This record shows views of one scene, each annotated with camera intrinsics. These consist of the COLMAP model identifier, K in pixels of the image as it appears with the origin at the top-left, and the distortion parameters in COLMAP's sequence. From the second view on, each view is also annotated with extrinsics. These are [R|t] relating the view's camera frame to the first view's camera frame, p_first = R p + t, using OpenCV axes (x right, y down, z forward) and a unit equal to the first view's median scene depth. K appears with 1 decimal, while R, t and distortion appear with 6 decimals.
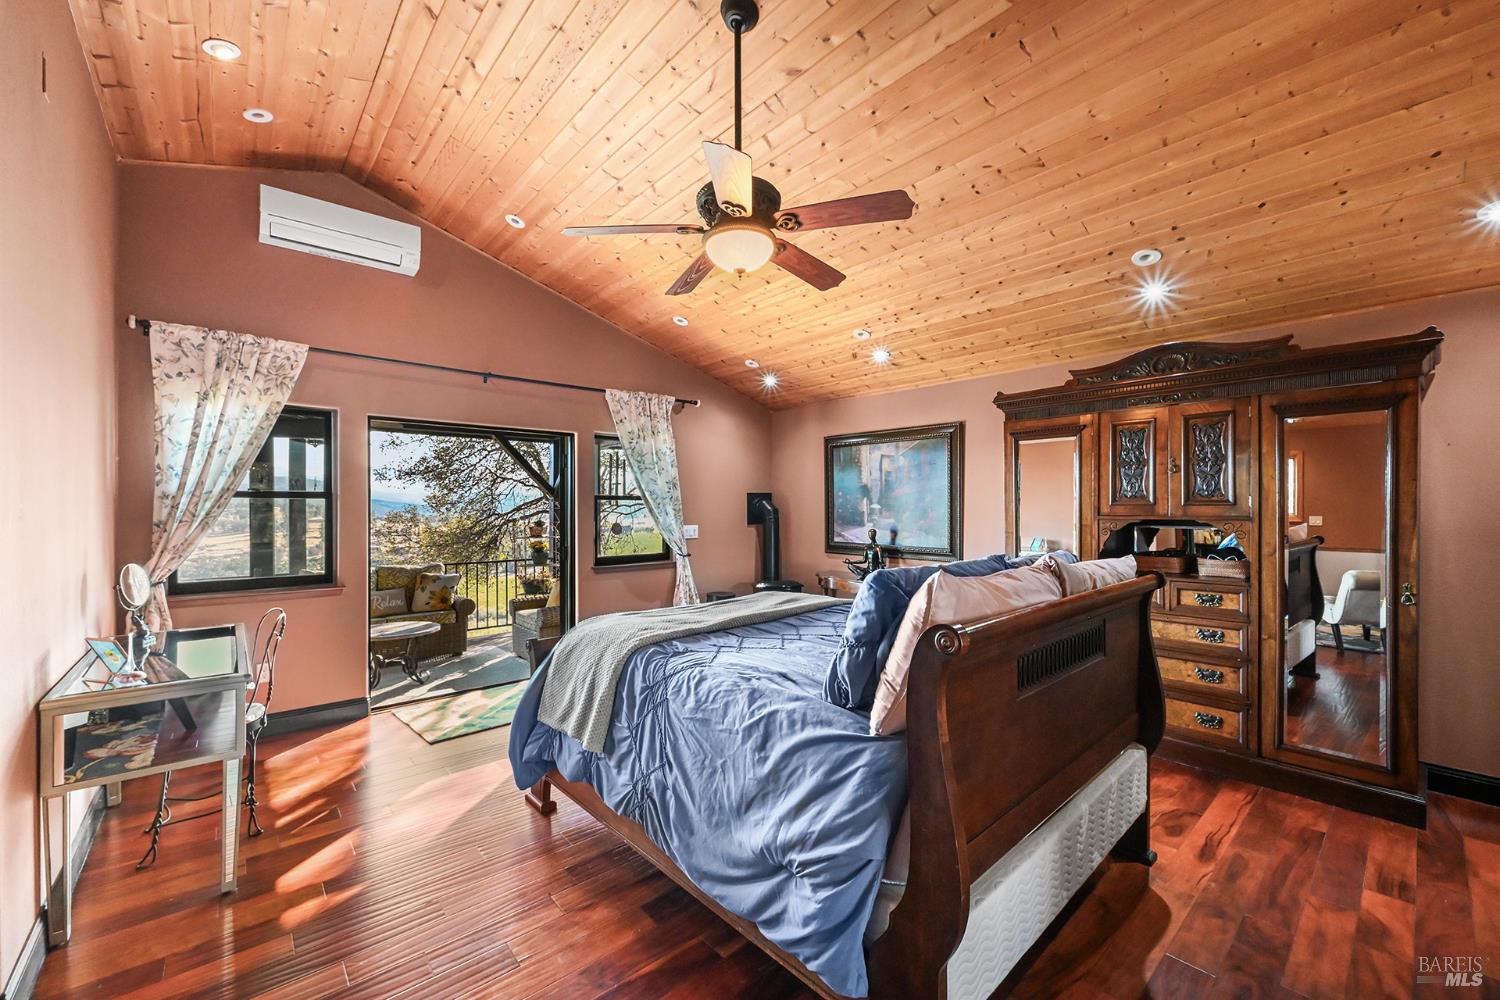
lens RADIAL K [[593.7, 0, 753.3], [0, 593.7, 510.0], [0, 0, 1]] dist [-0.012010, 0.000576]
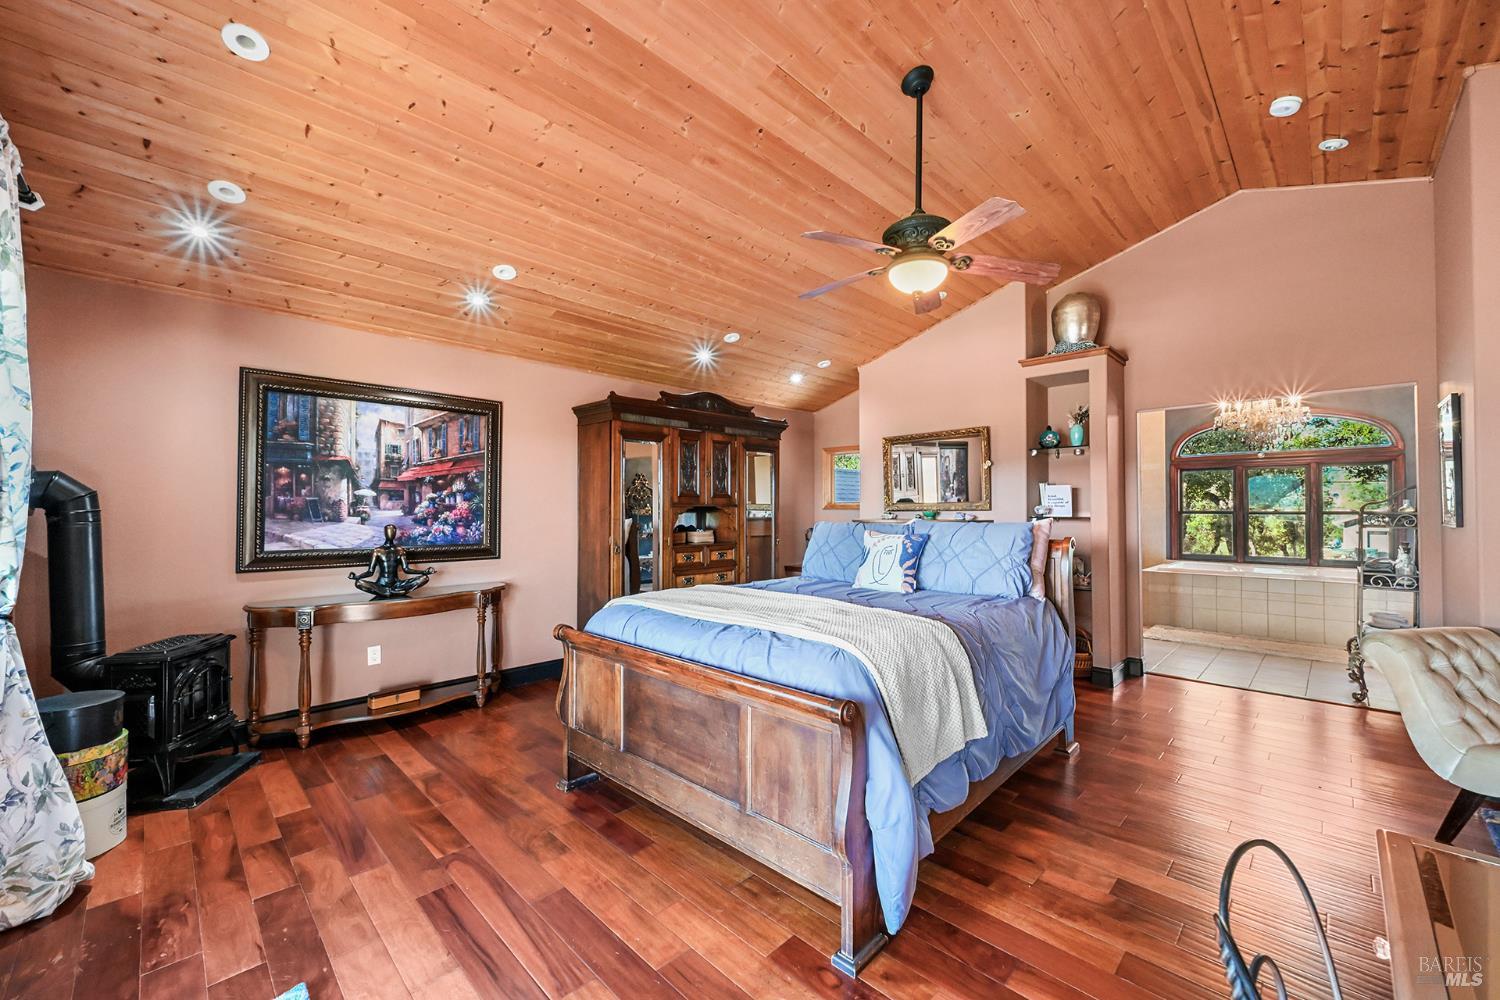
lens RADIAL K [[593.7, 0, 753.4], [0, 593.7, 494.9], [0, 0, 1]] dist [-0.012010, 0.000576]
pose [[-0.065485, -0.001238, 0.997853, -0.513747], [-0.014026, 0.999902, 0.000320, -0.010211], [-0.997755, -0.013975, -0.065495, 0.595813]]
